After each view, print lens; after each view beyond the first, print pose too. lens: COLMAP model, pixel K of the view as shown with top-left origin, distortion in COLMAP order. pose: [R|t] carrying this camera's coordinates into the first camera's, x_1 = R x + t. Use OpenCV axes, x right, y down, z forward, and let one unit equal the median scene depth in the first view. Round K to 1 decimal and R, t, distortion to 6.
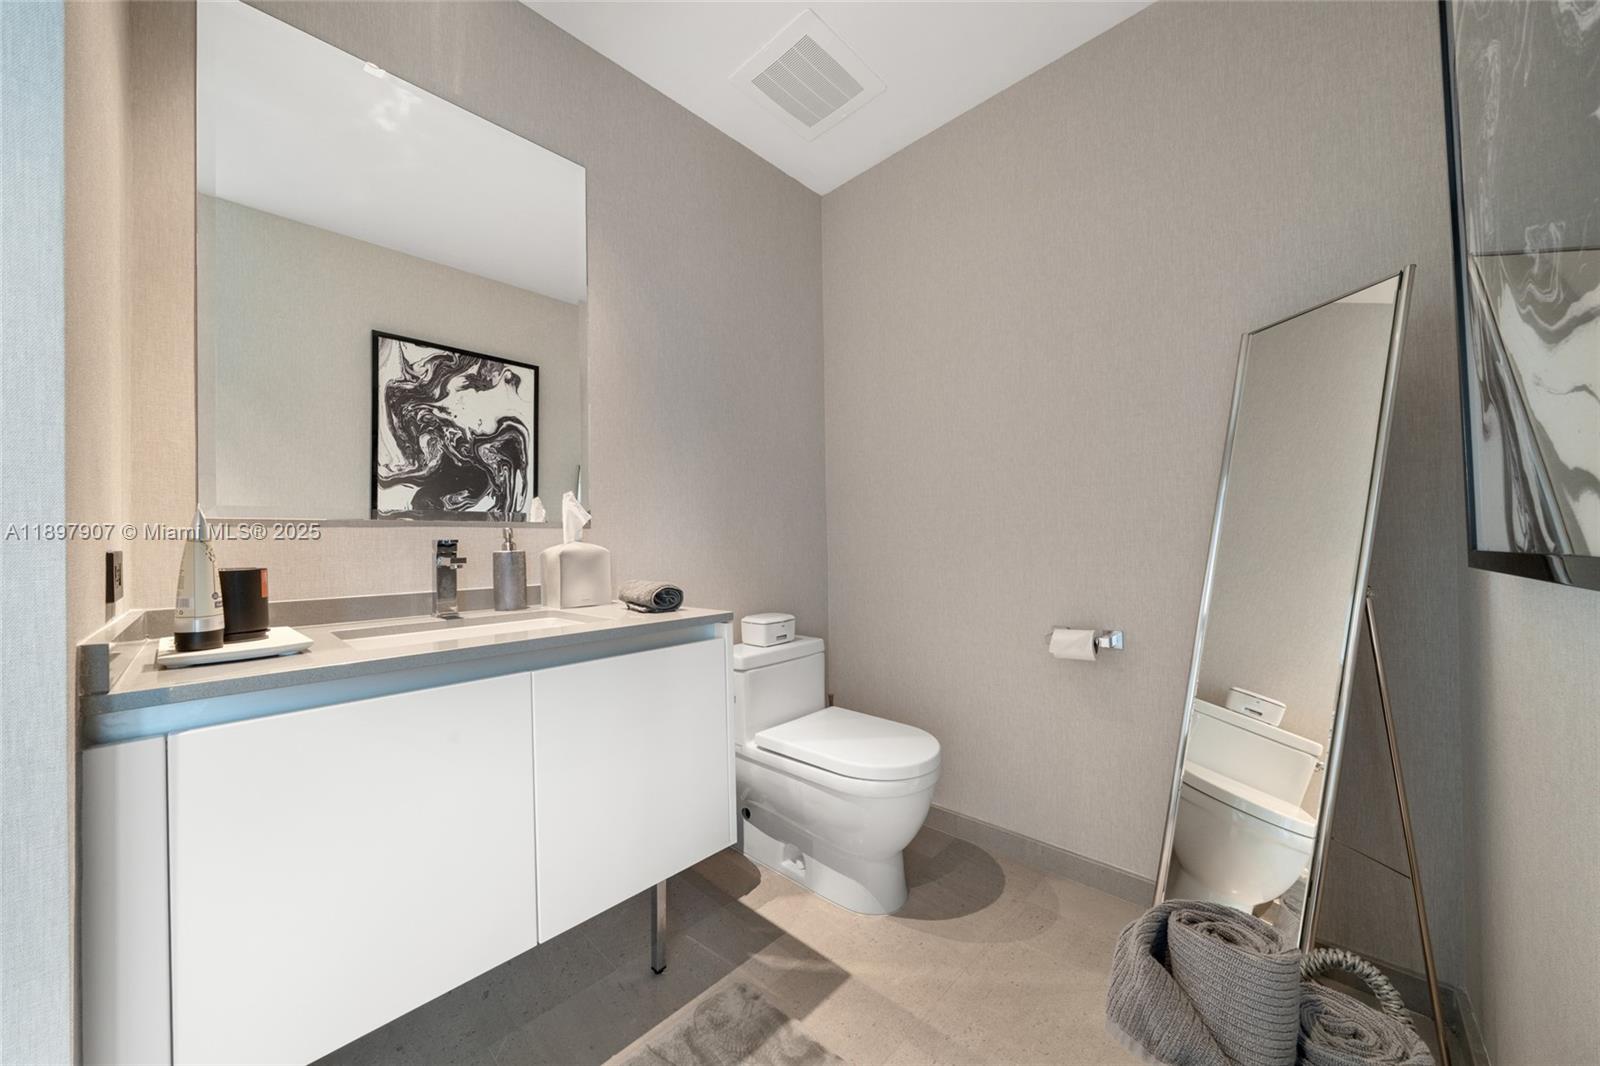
lens RADIAL K [[551.9, 0, 806.3], [0, 551.9, 538.5], [0, 0, 1]] dist [-0.006028, 0.001105]
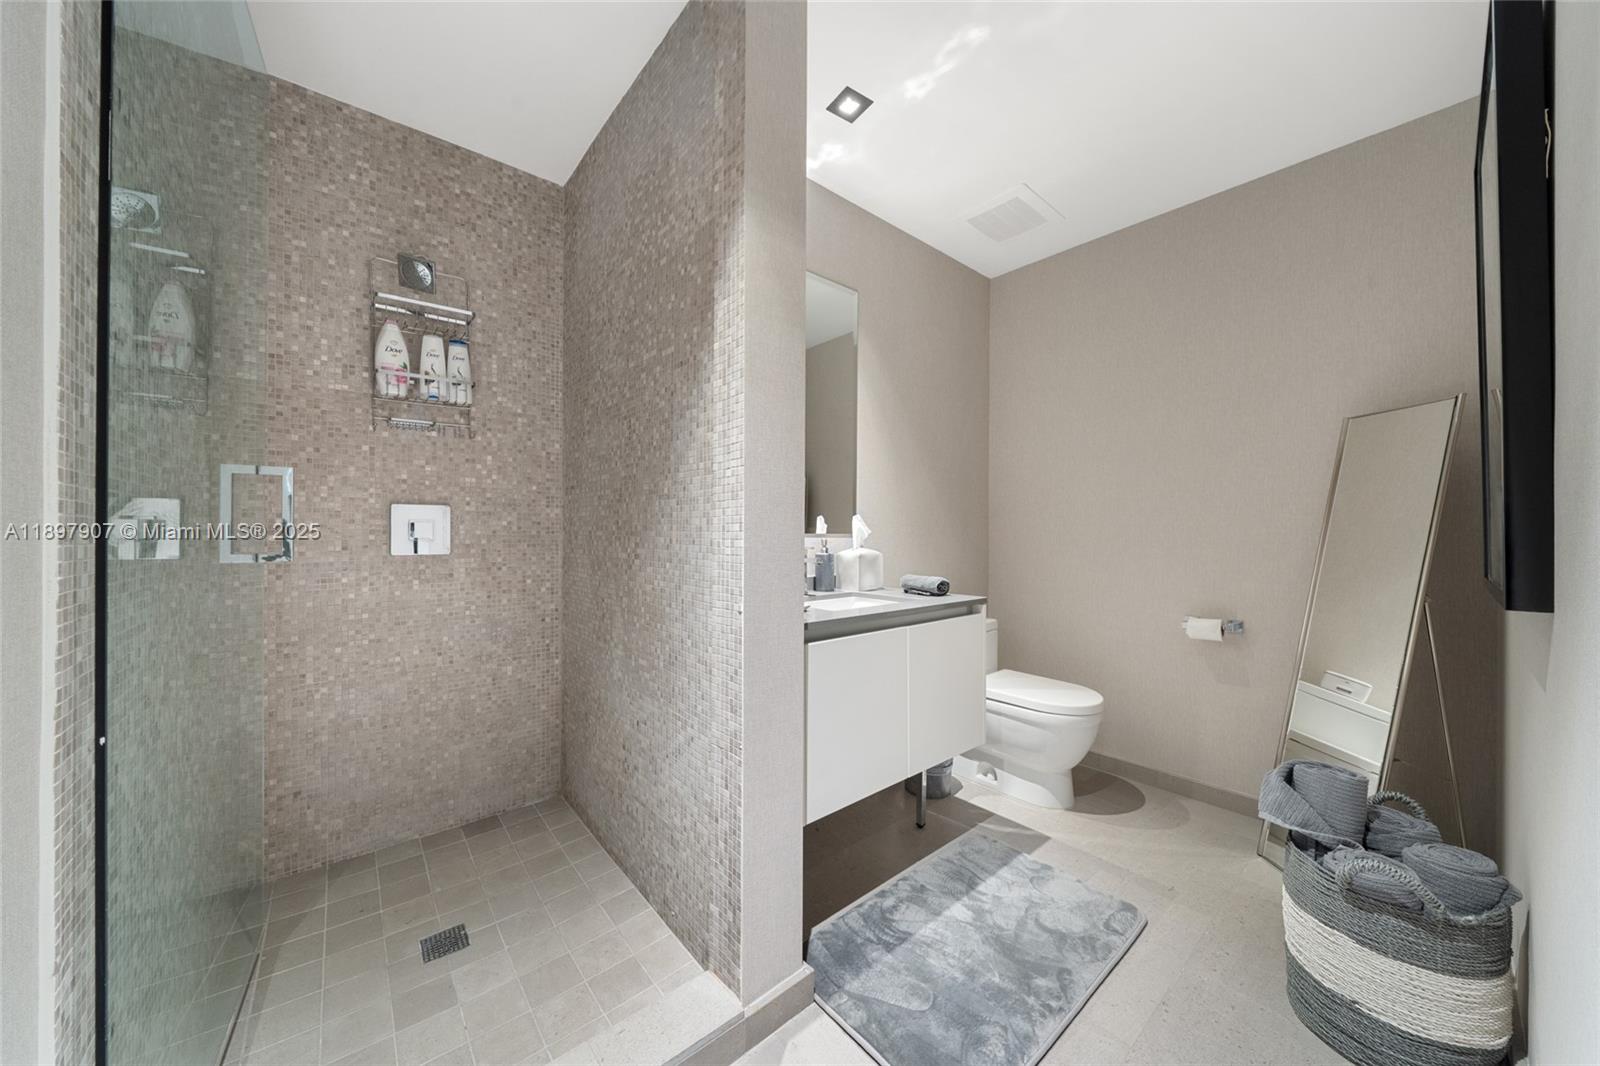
lens RADIAL K [[551.9, 0, 794.8], [0, 551.9, 529.6], [0, 0, 1]] dist [-0.006028, 0.001105]
pose [[0.994056, 0.020888, -0.106851, -0.426843], [-0.020028, 0.999758, 0.009115, -0.054475], [0.107016, -0.006921, 0.994233, -0.523340]]
